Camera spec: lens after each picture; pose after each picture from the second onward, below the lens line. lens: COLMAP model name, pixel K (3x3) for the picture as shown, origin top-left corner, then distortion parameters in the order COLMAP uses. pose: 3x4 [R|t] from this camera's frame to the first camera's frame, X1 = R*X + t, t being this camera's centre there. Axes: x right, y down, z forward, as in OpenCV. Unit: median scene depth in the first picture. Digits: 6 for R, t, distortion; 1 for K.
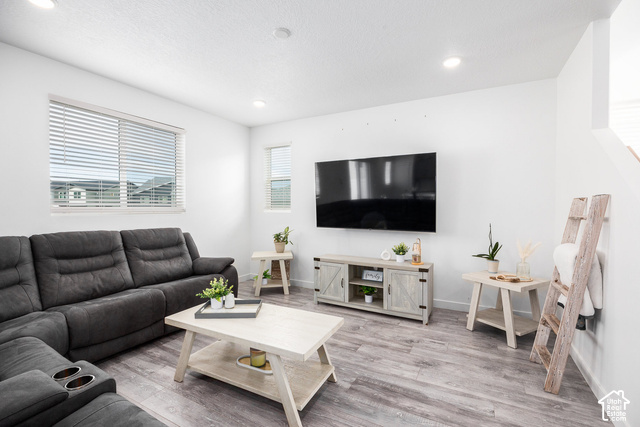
lens RADIAL K [[304.5, 0, 319.5], [0, 304.5, 215.6], [0, 0, 1]] dist [-0.017267, 0.000154]
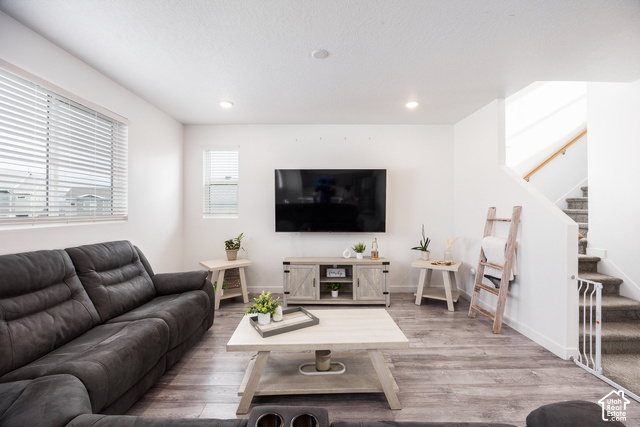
lens RADIAL K [[290.5, 0, 320.9], [0, 290.5, 208.5], [0, 0, 1]] dist [-0.018608, 0.001055]
pose [[0.865692, -0.001848, 0.500573, -0.487147], [0.015281, 0.999625, -0.022737, -0.022636], [-0.500344, 0.027332, 0.865395, 0.095915]]
